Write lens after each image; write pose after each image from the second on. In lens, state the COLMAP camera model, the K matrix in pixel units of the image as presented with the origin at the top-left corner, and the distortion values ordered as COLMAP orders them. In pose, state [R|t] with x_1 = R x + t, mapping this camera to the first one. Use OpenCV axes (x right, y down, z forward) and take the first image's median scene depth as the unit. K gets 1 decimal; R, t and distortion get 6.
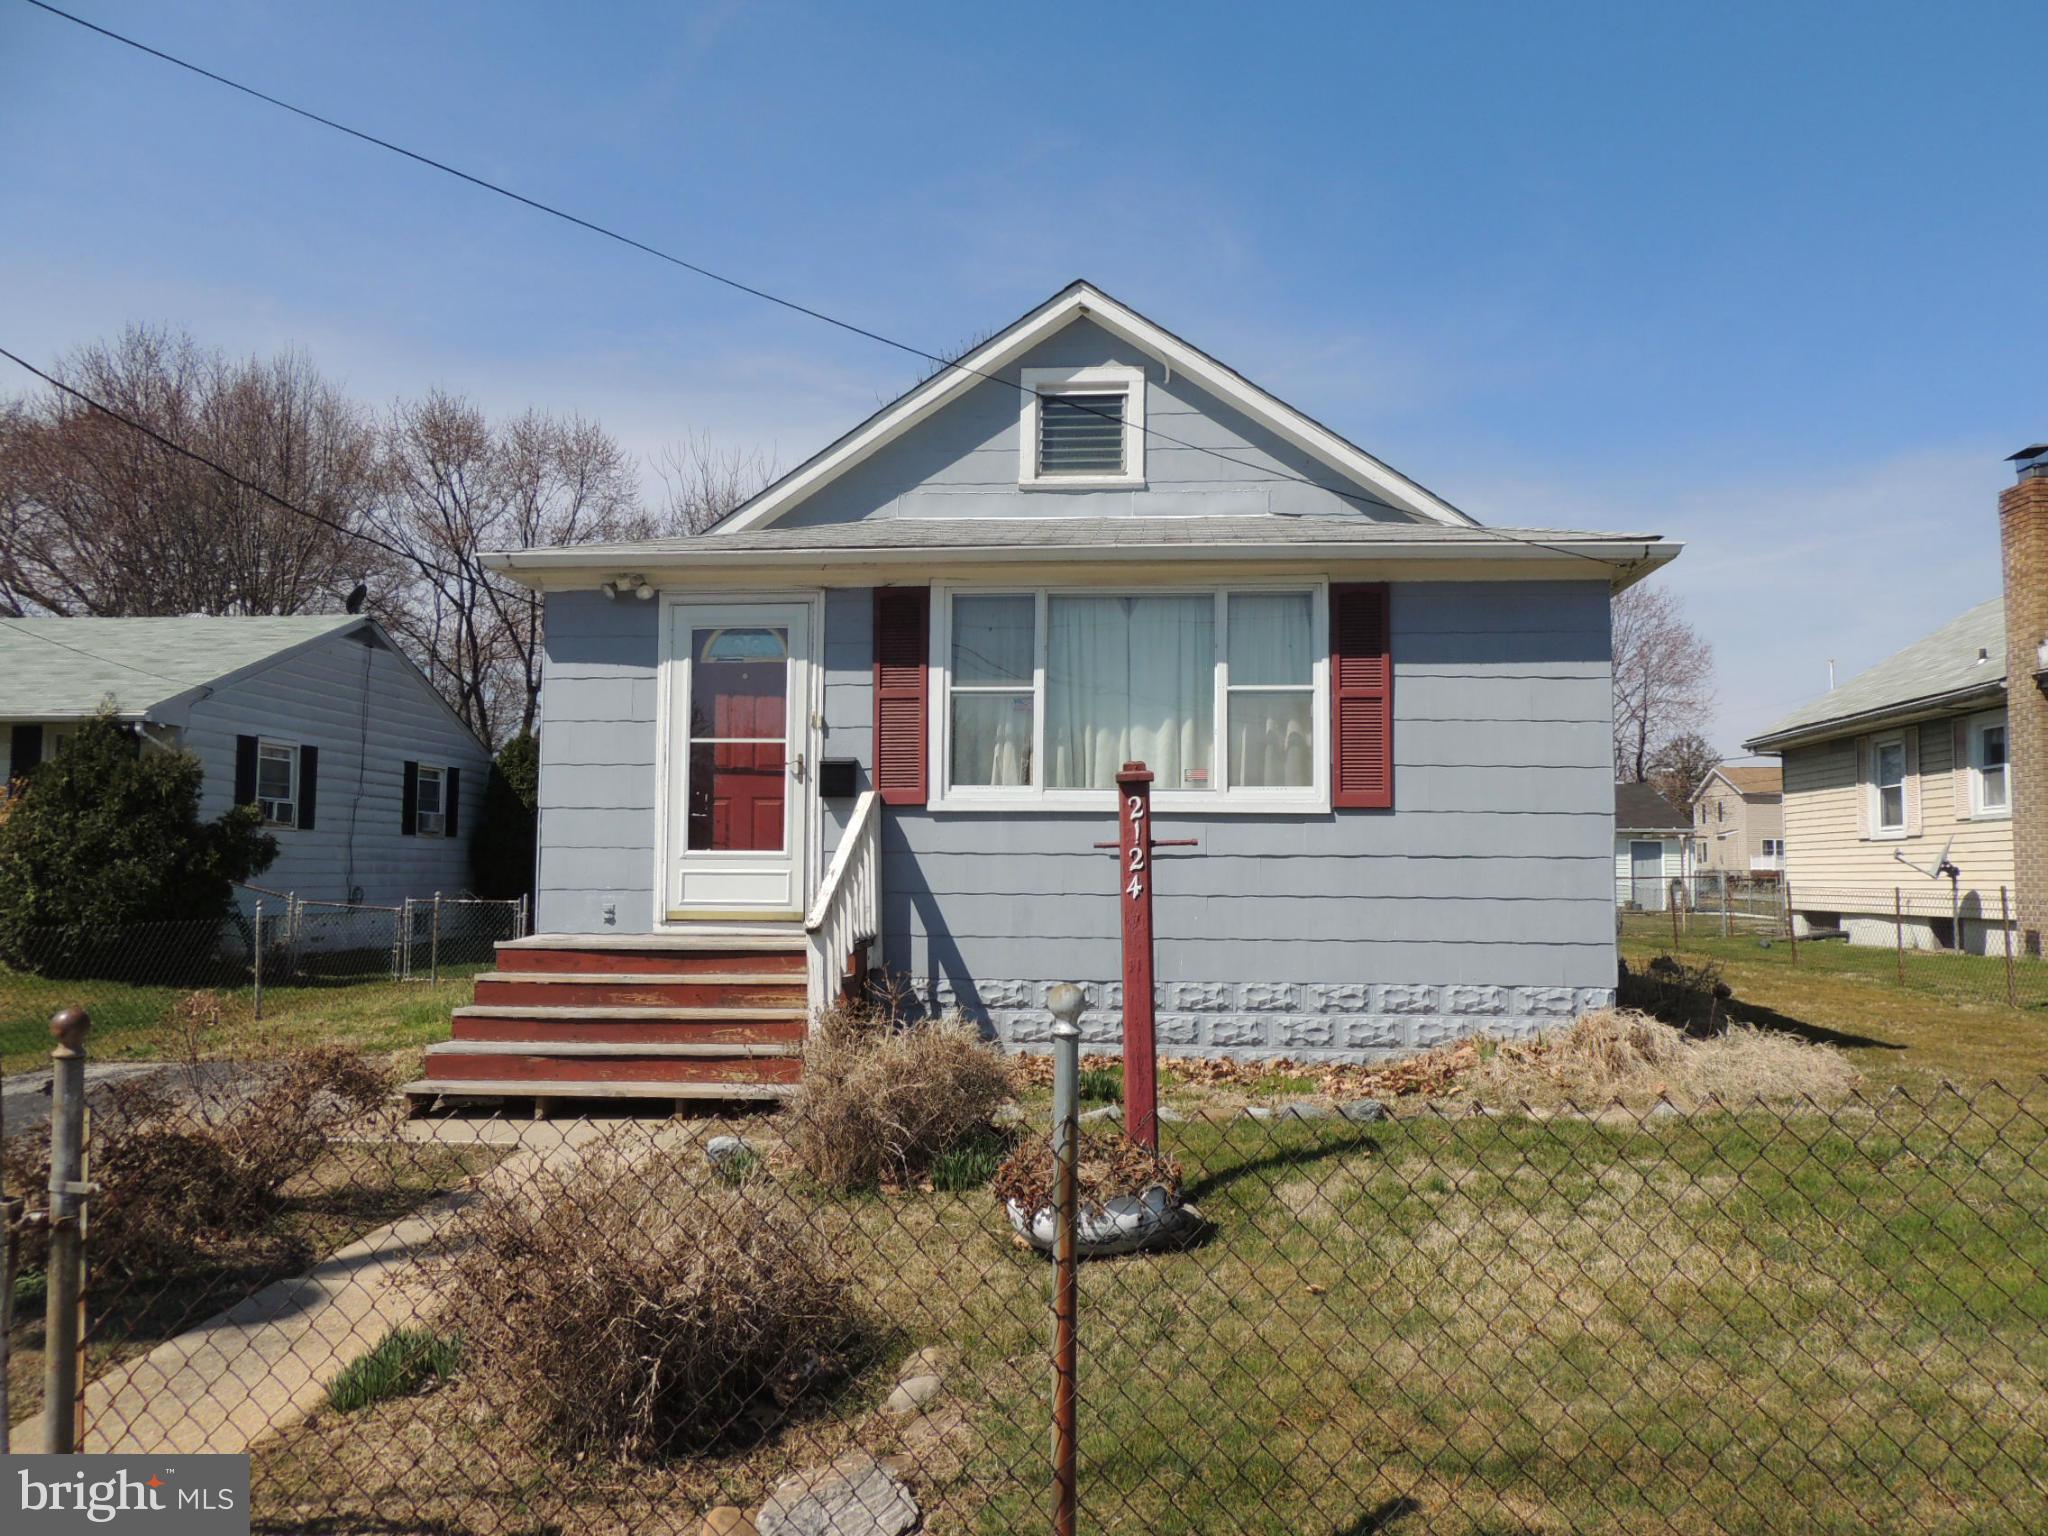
lens RADIAL K [[1463.3, 0, 1019.3], [0, 1463.3, 766.5], [0, 0, 1]] dist [-0.000375, -0.015382]
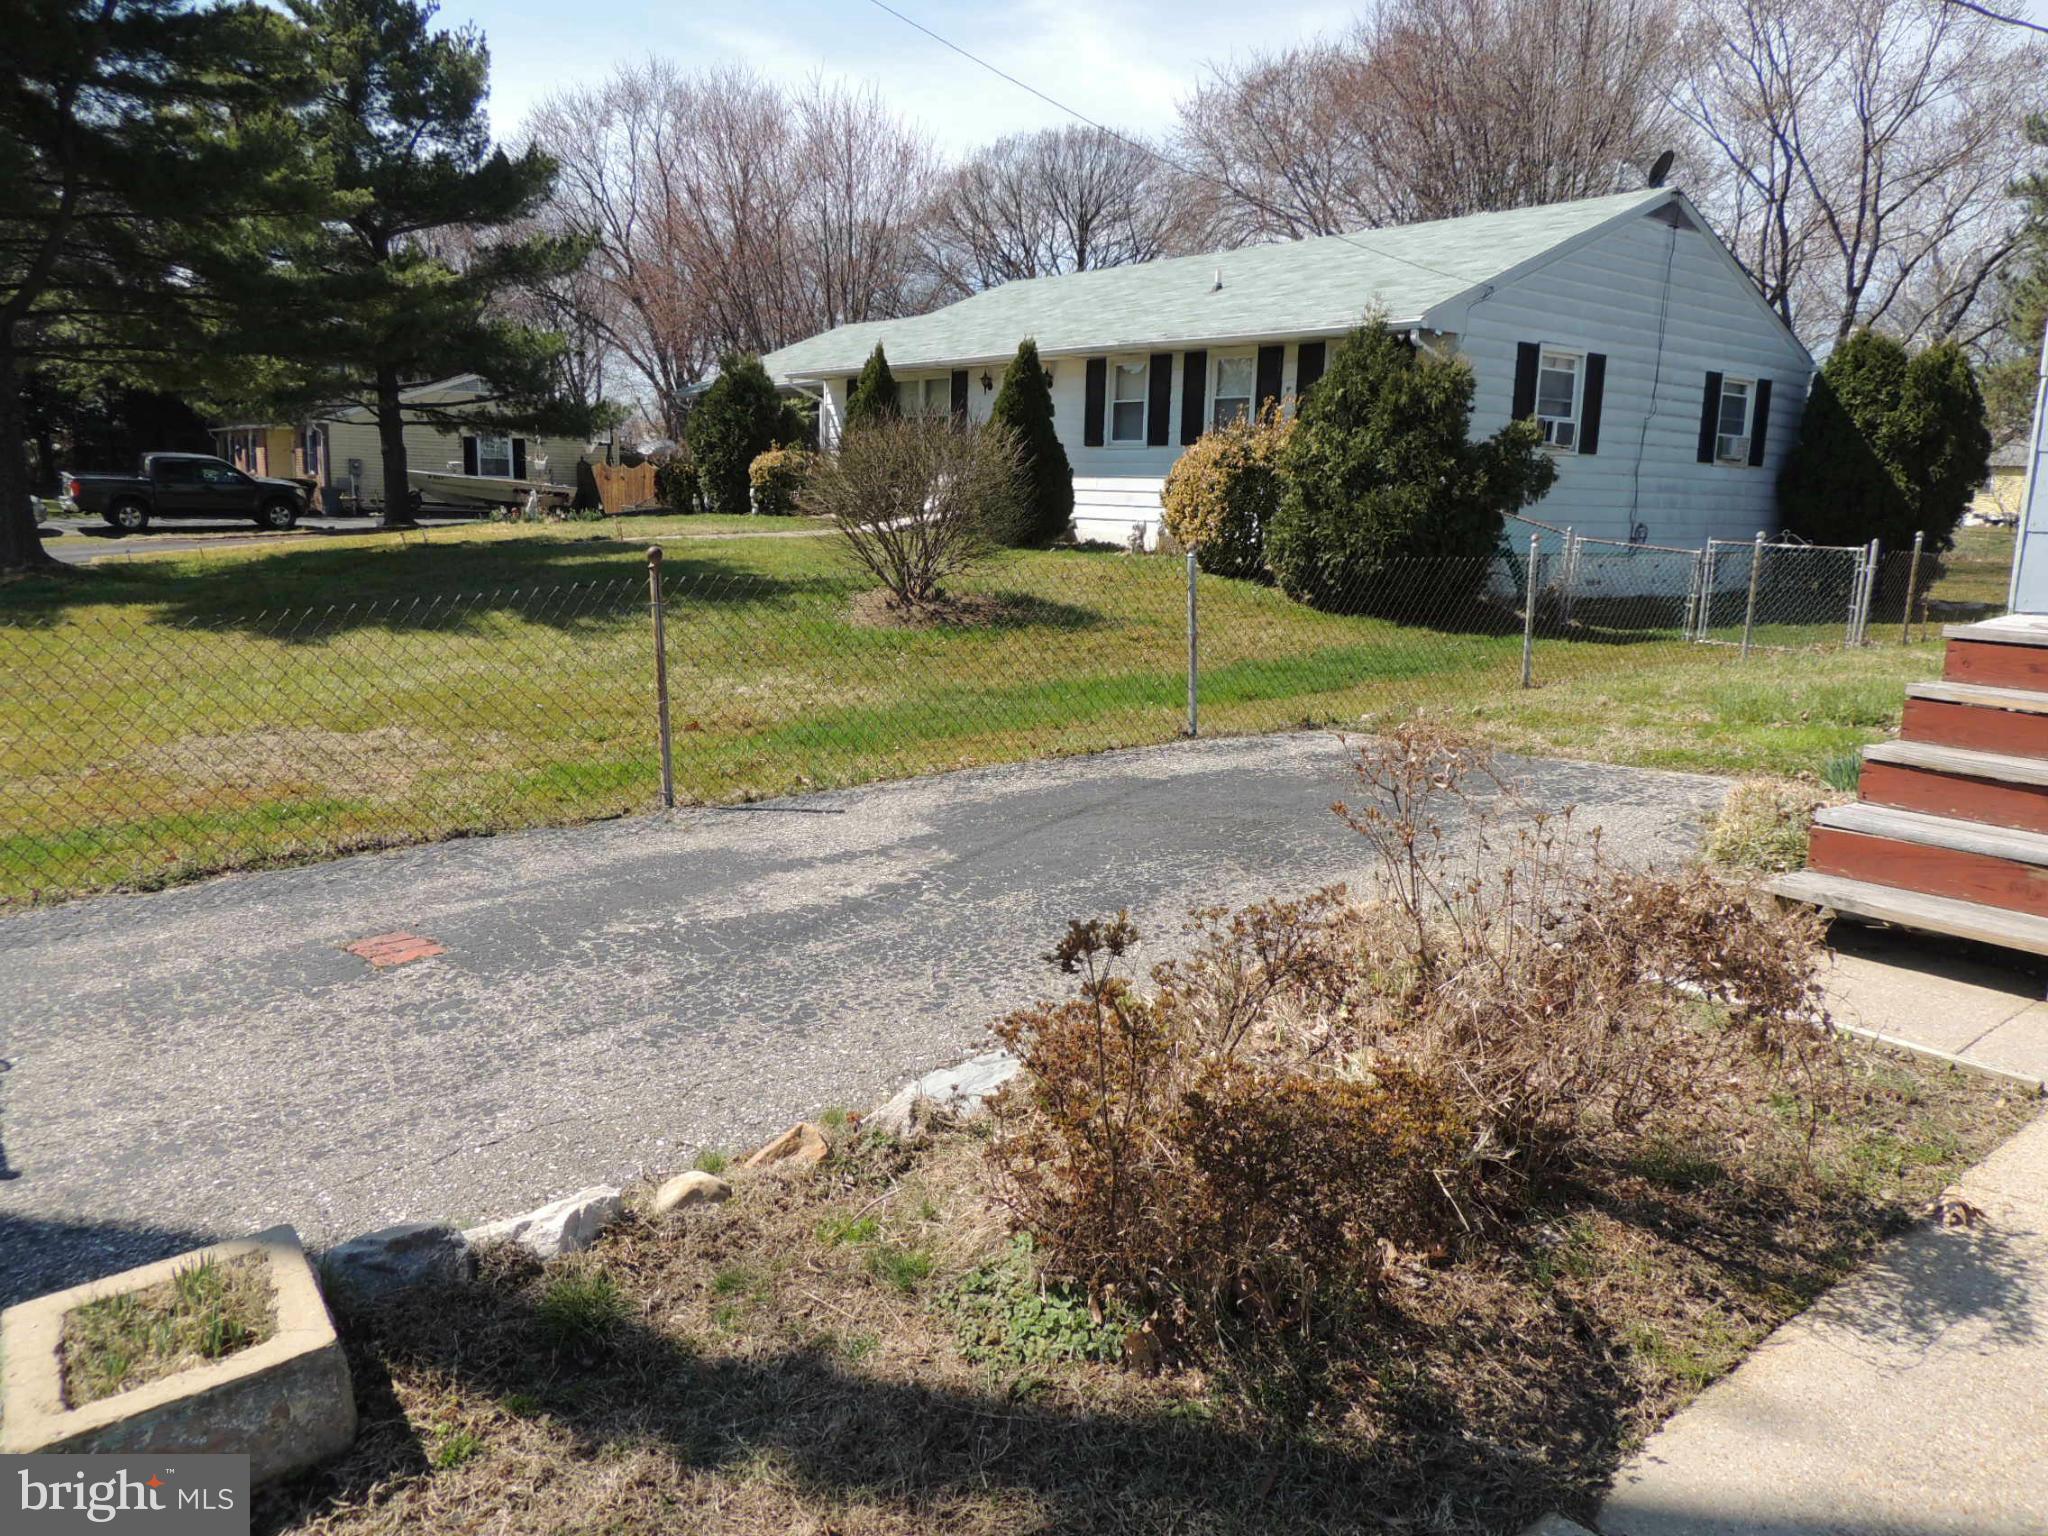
lens RADIAL K [[1463.3, 0, 1025.3], [0, 1463.3, 738.6], [0, 0, 1]] dist [-0.000375, -0.015382]
pose [[0.689841, 0.133999, -0.711451, -0.127692], [0.028456, 0.976943, 0.211595, 0.023483], [0.723401, -0.166212, 0.670123, 0.244176]]
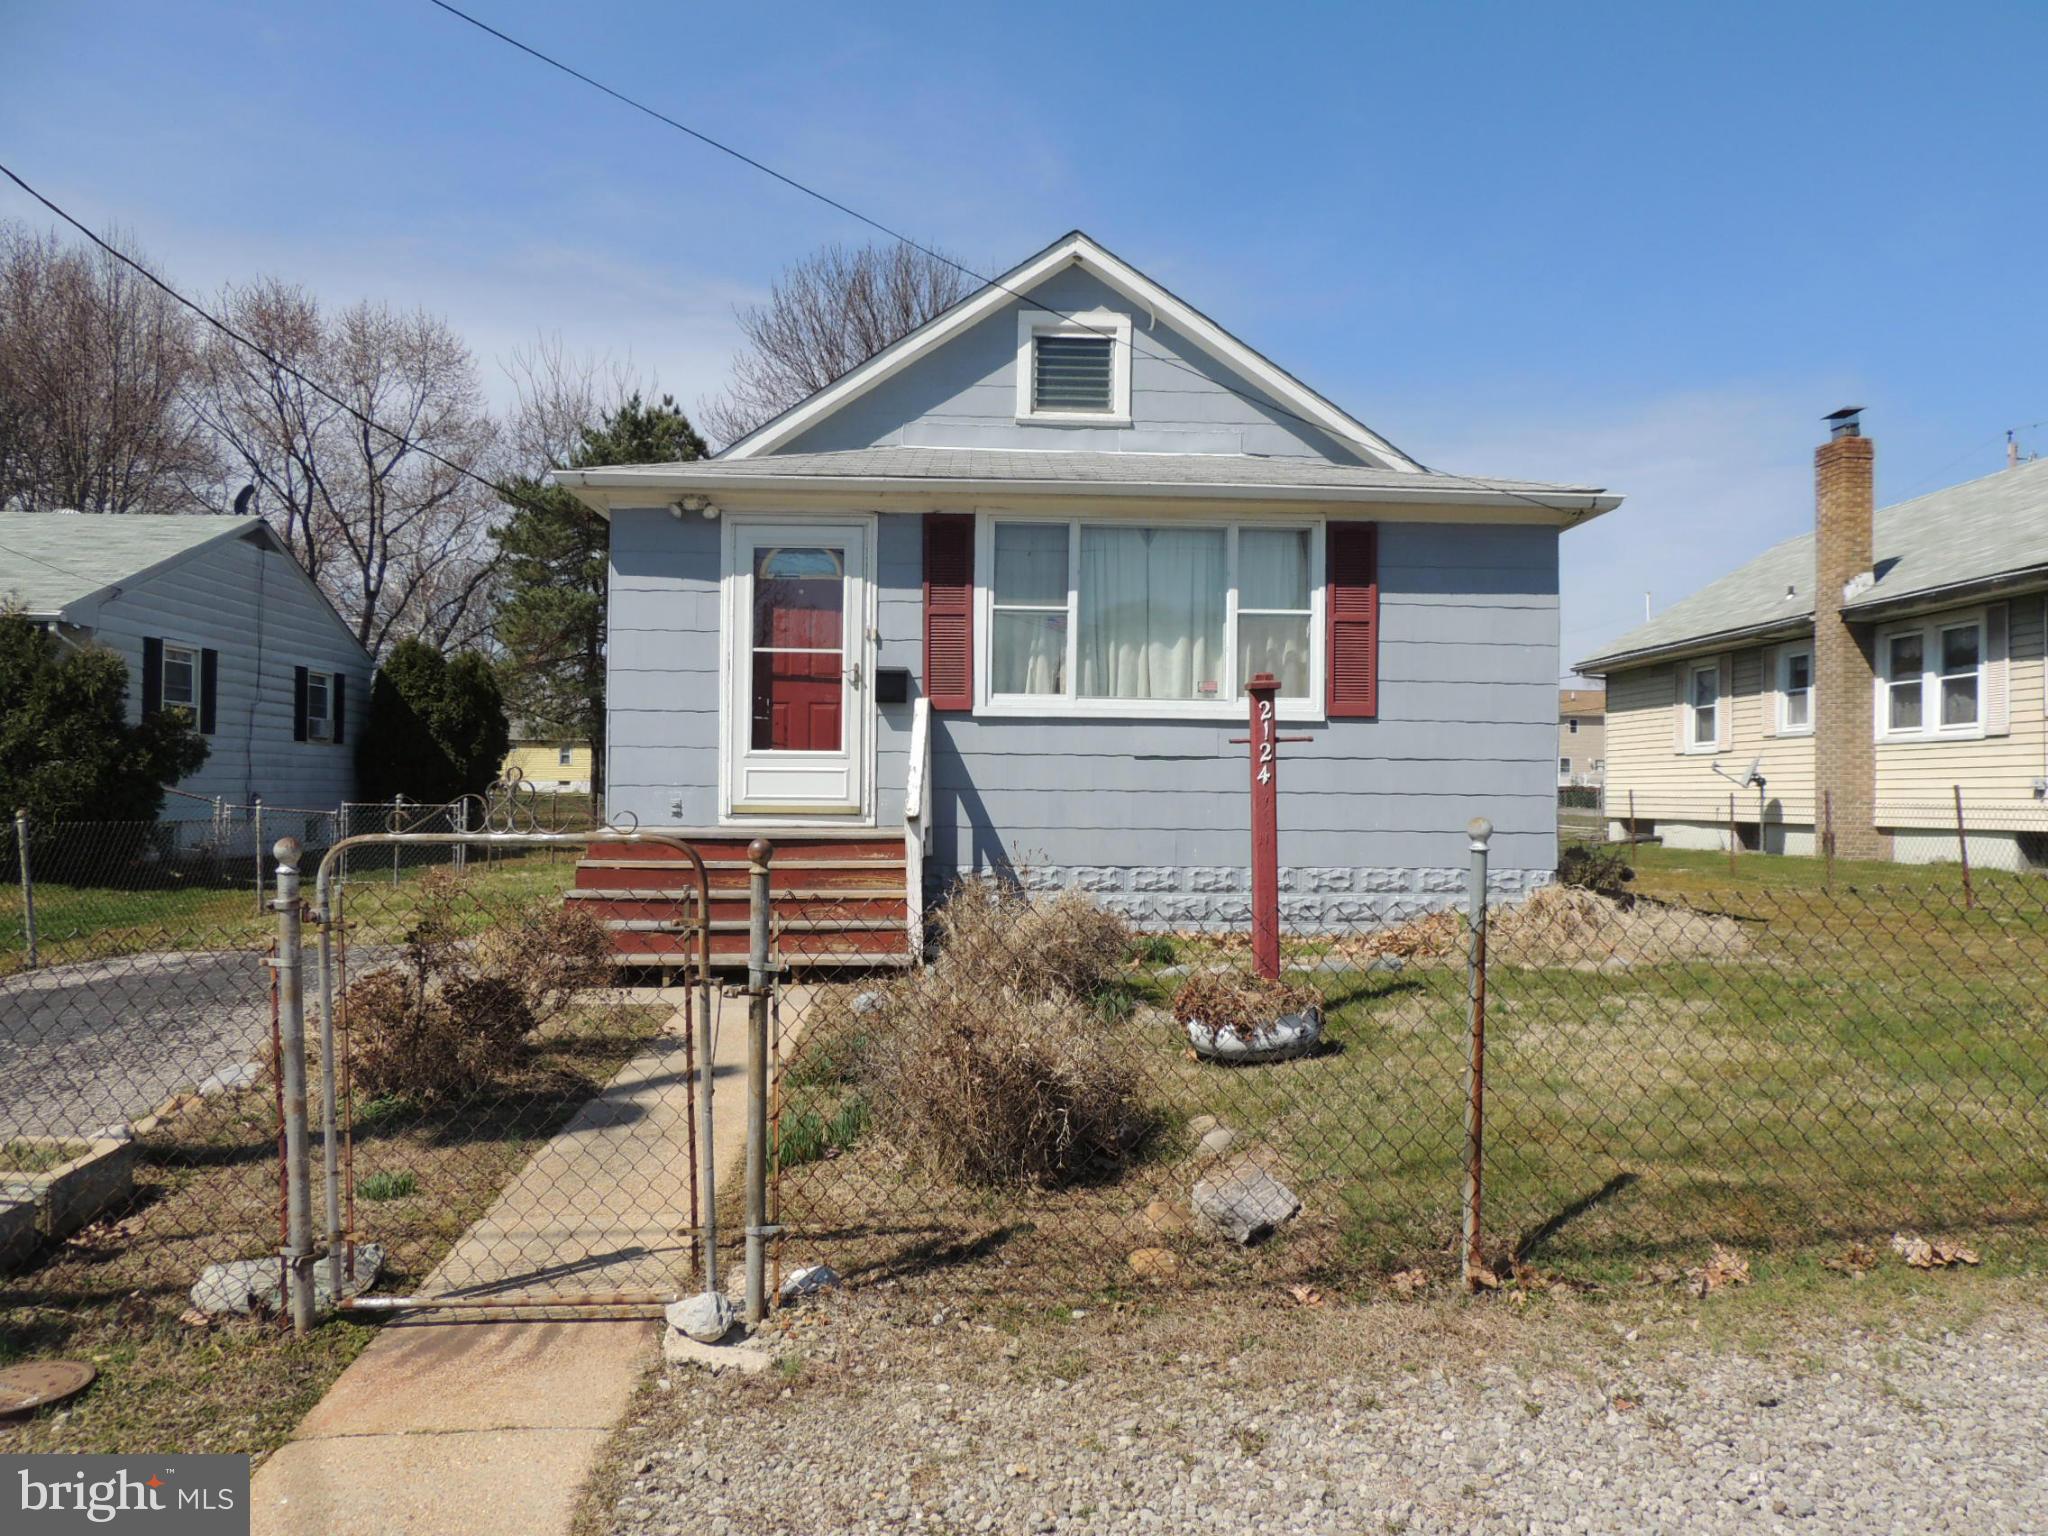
lens RADIAL K [[1463.3, 0, 1017.0], [0, 1463.3, 756.6], [0, 0, 1]] dist [-0.000375, -0.015382]
pose [[0.991731, 0.006116, 0.128190, -0.112302], [-0.012643, 0.998661, 0.050165, 0.003093], [-0.127711, -0.051371, 0.990480, -0.074823]]
